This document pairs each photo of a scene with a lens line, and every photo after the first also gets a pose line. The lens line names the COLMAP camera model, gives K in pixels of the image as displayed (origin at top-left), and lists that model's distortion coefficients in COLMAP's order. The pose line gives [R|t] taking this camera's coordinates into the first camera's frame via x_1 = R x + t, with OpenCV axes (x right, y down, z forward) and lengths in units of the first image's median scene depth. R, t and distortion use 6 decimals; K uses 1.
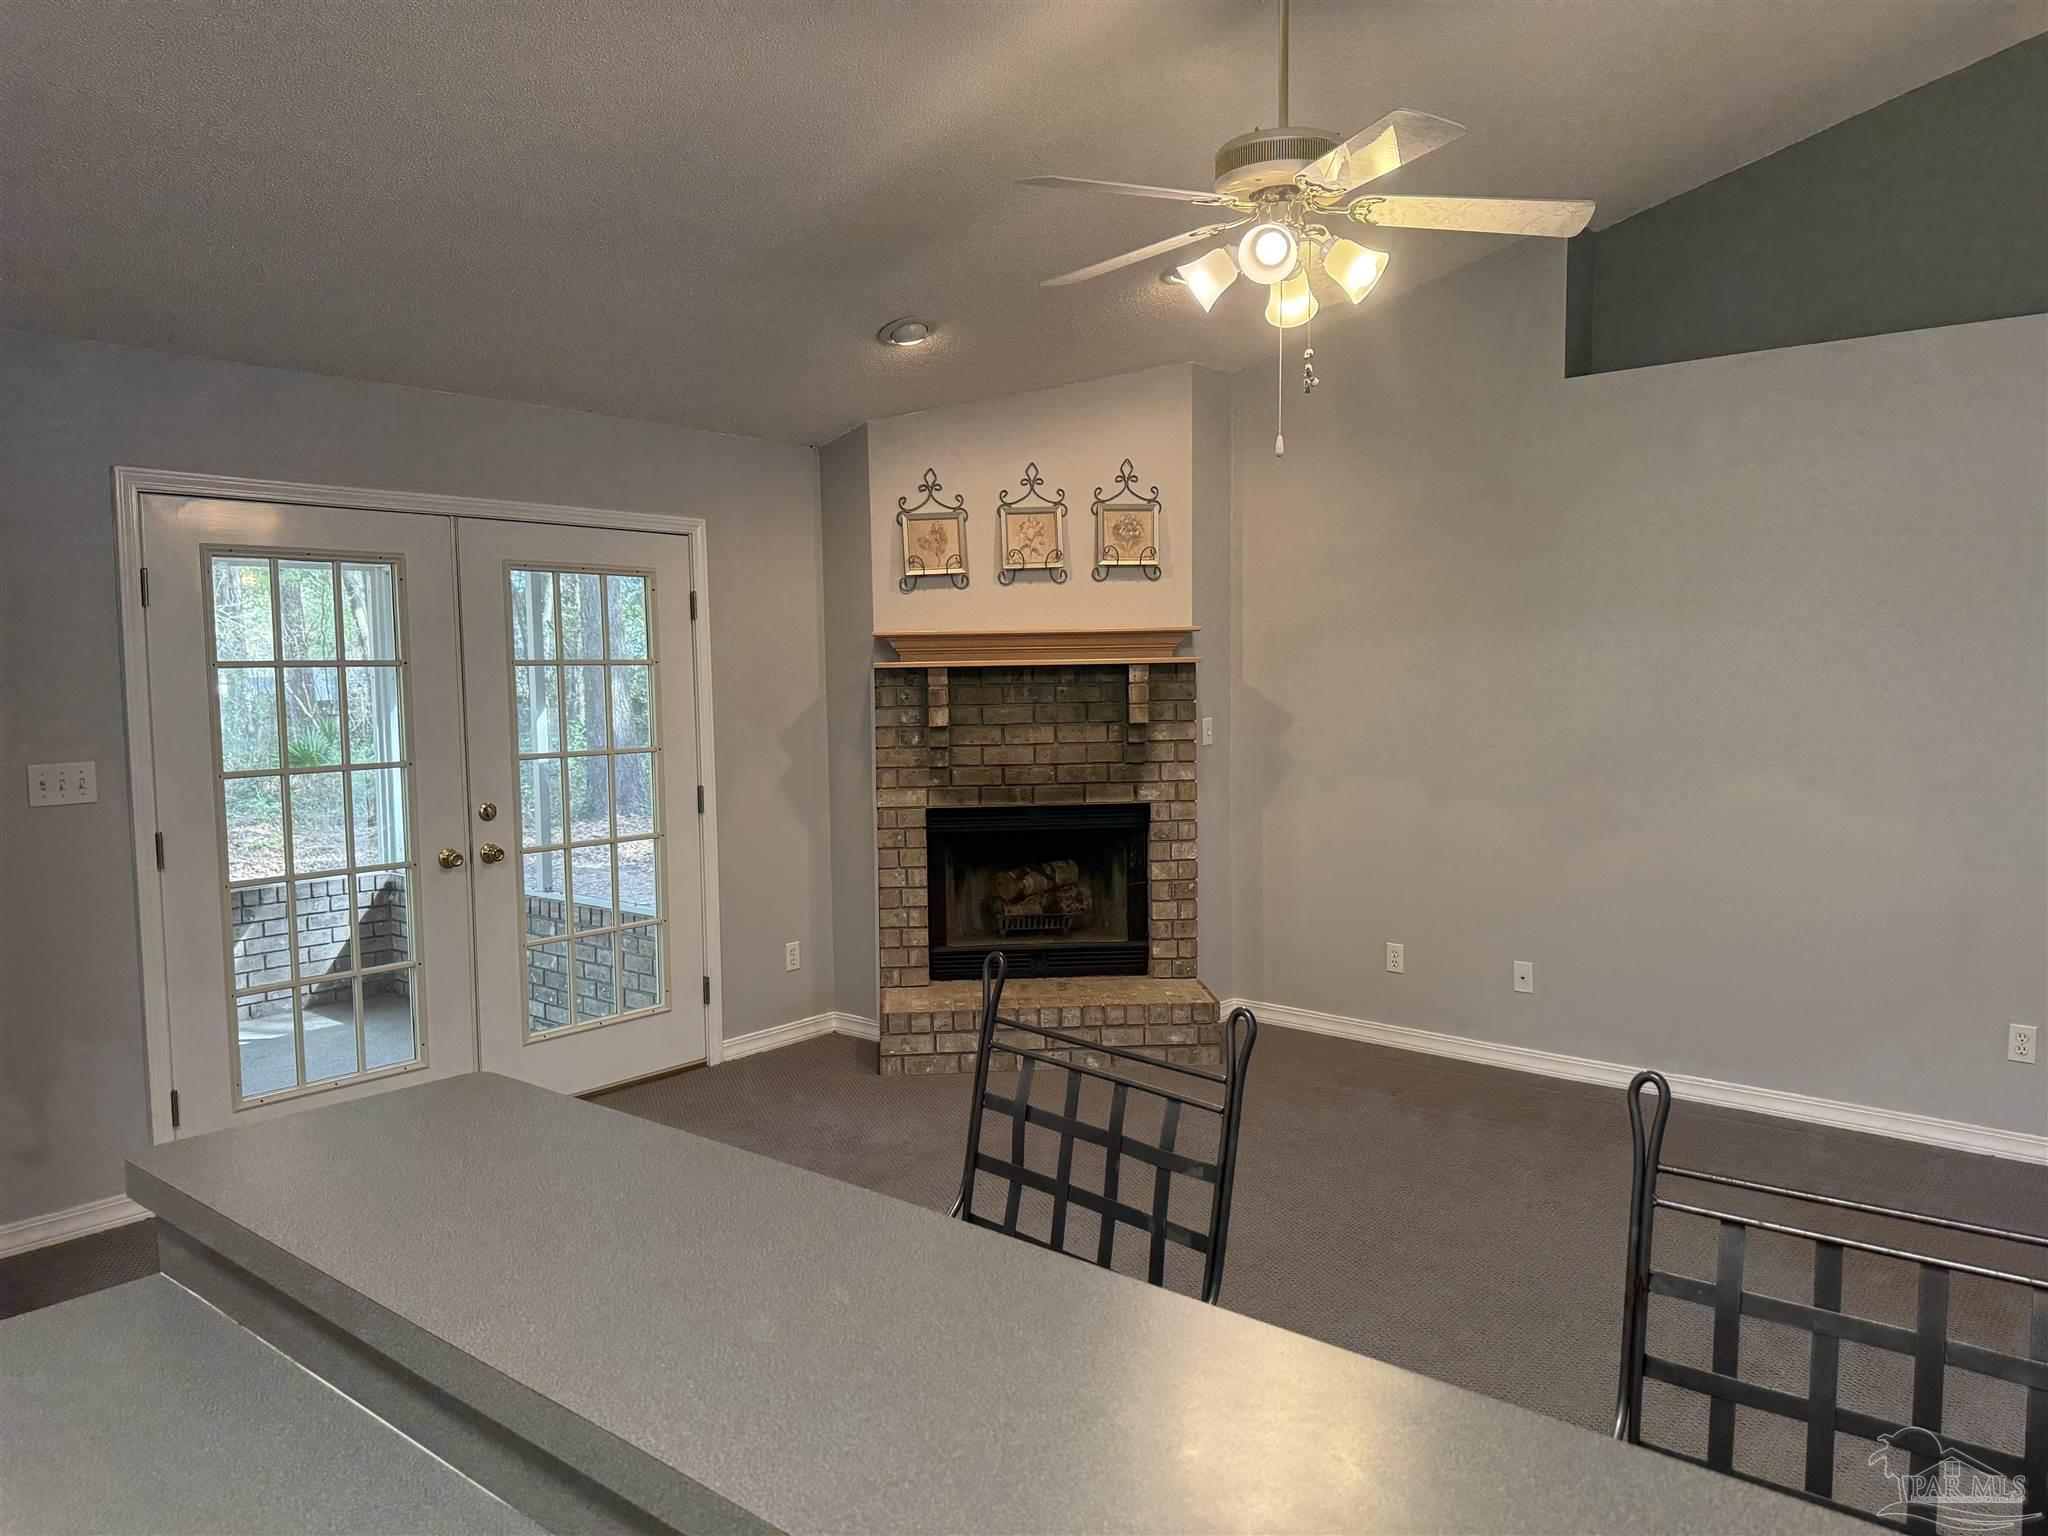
lens RADIAL K [[1414.4, 0, 1037.9], [0, 1414.4, 773.4], [0, 0, 1]] dist [0.062513, -0.017221]
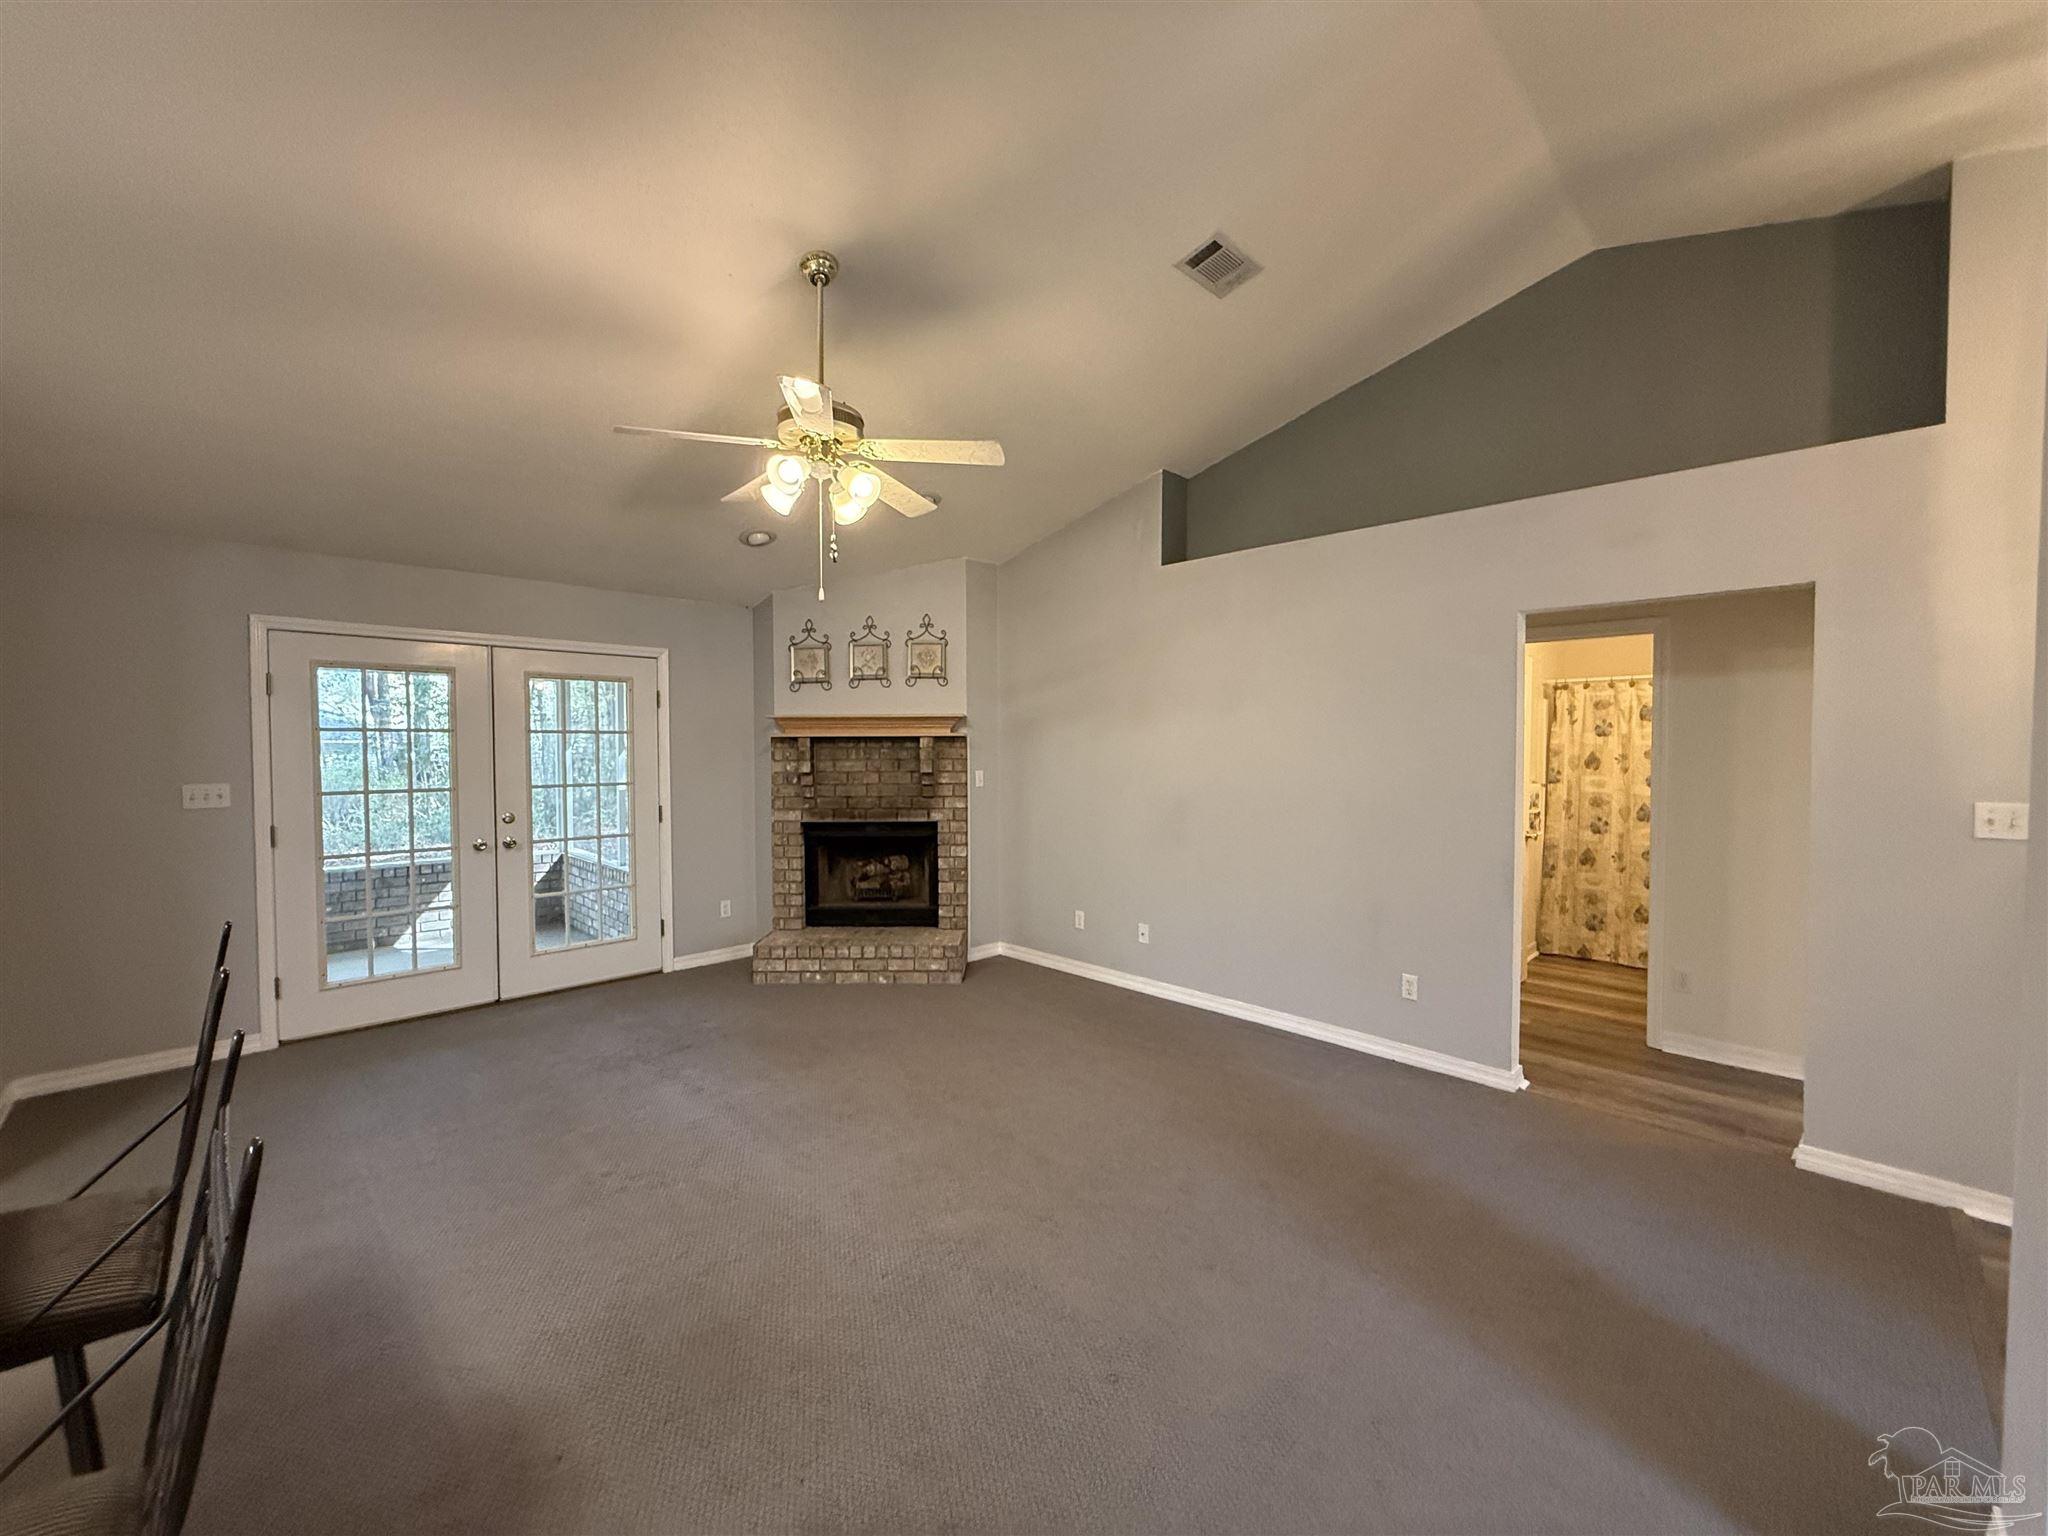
lens RADIAL K [[815.0, 0, 1021.1], [0, 815.0, 767.9], [0, 0, 1]] dist [-0.000325, -0.000217]
pose [[0.996191, 0.014492, -0.085987, 0.265938], [-0.018279, 0.998890, -0.043414, -0.001776], [0.085263, 0.044820, 0.995350, 0.070943]]
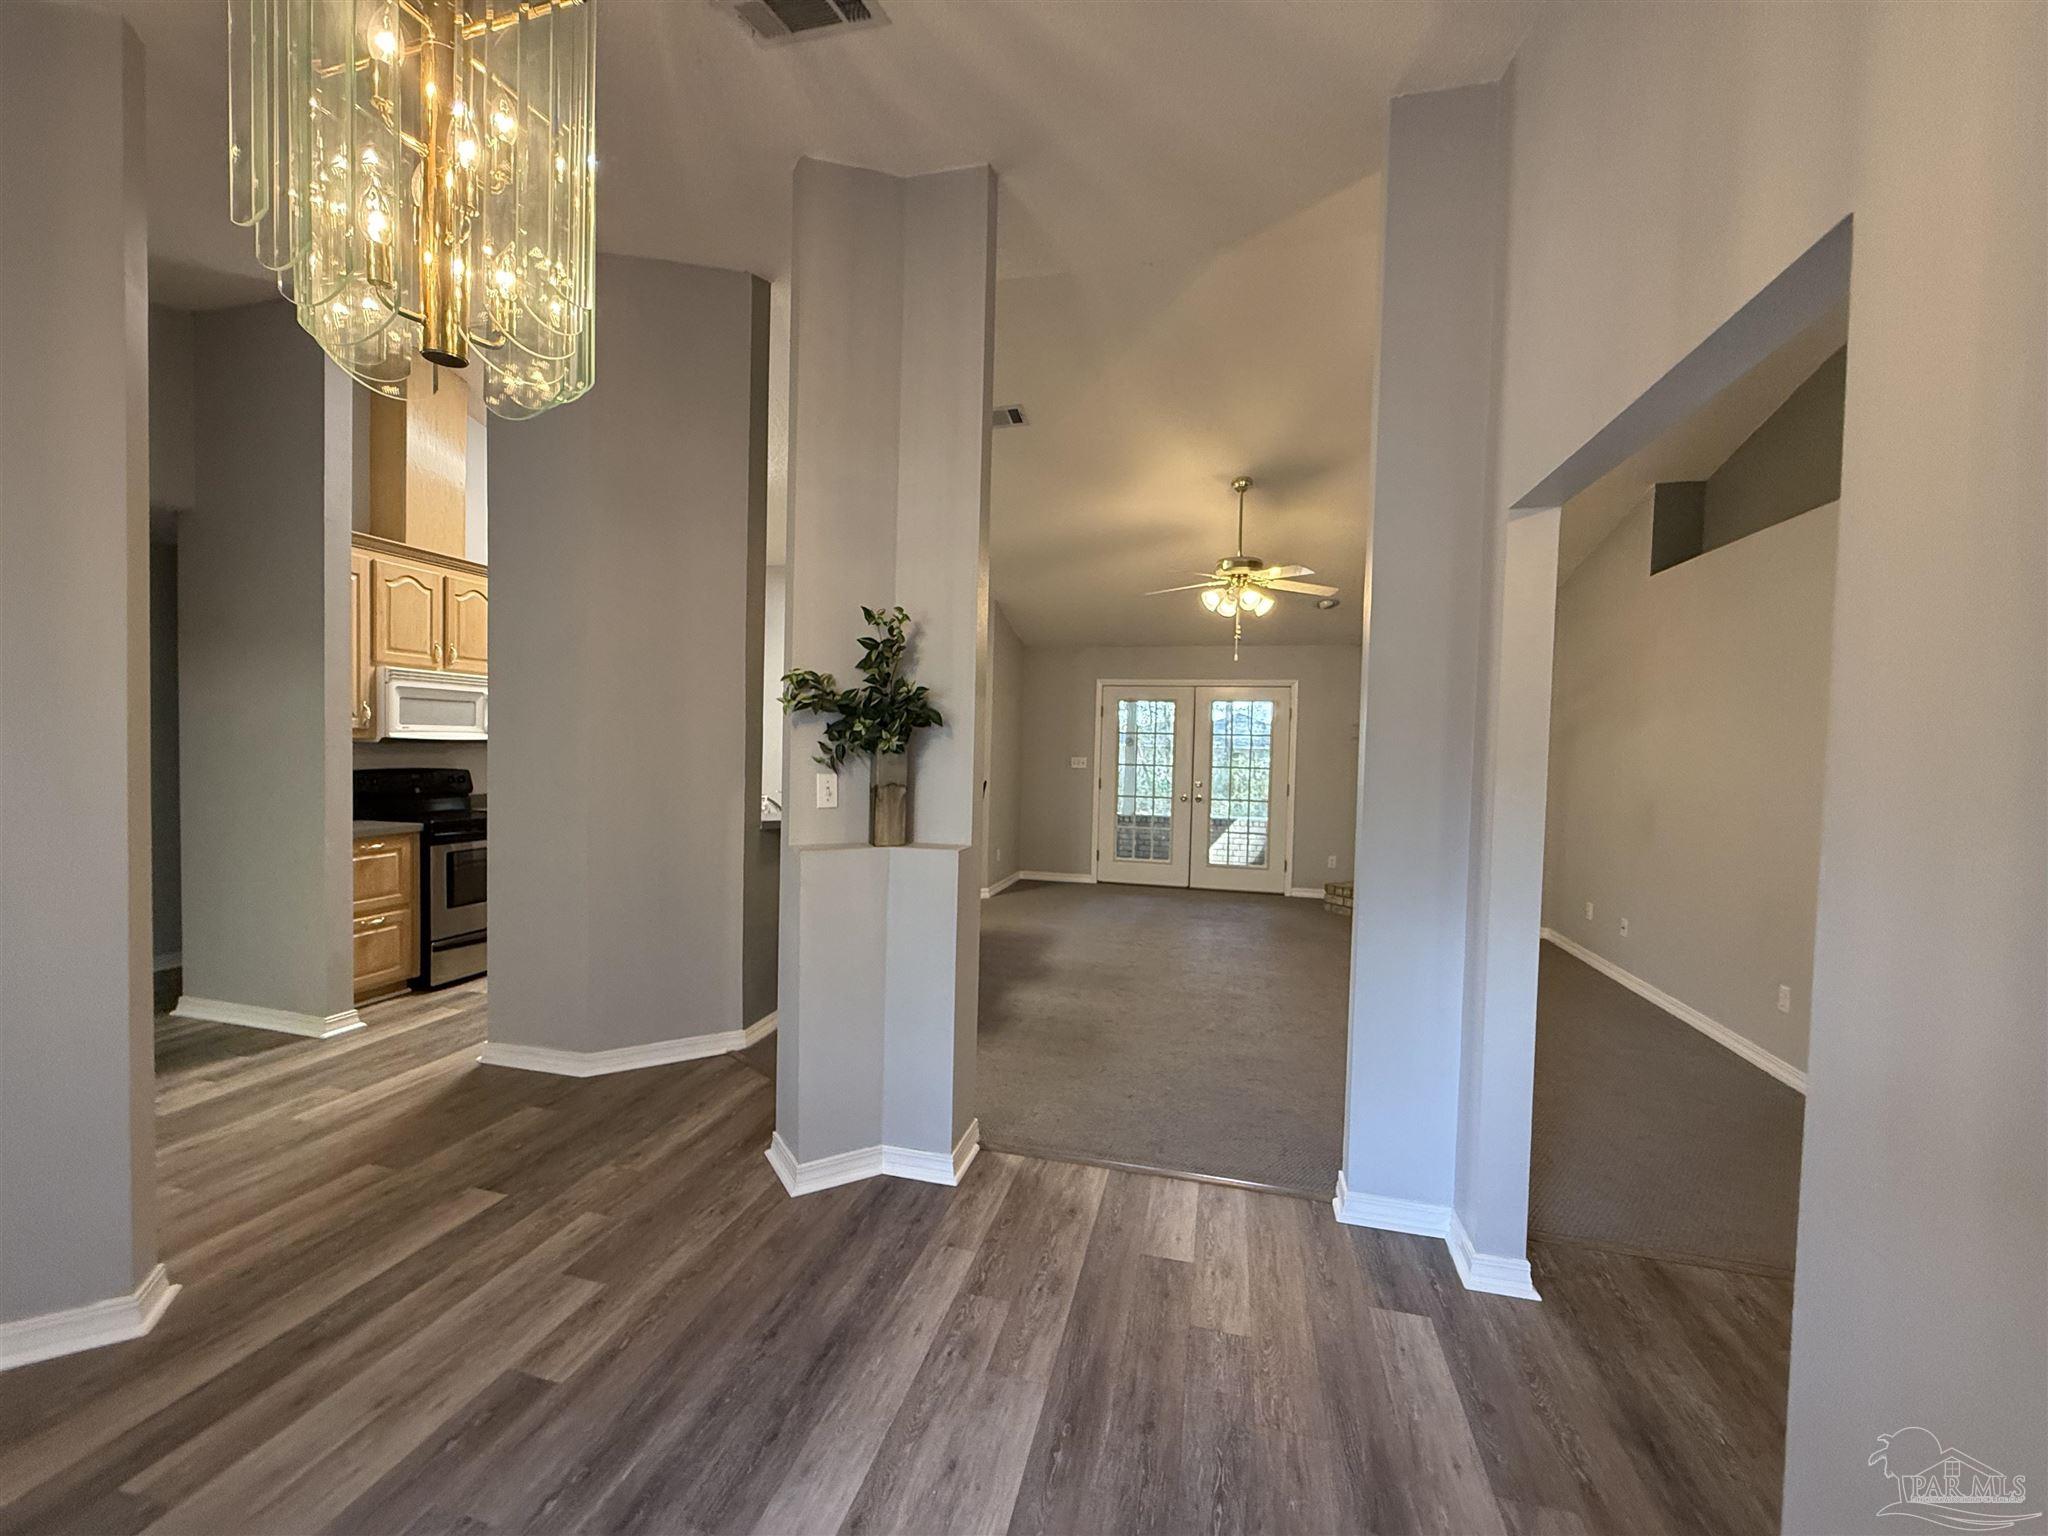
lens RADIAL K [[815.0, 0, 1020.4], [0, 815.0, 772.0], [0, 0, 1]] dist [-0.000325, -0.000217]
pose [[0.431879, 0.051692, -0.900449, 0.848042], [-0.095088, 0.995402, 0.011537, 0.015180], [0.896905, 0.080639, 0.434808, -0.061998]]
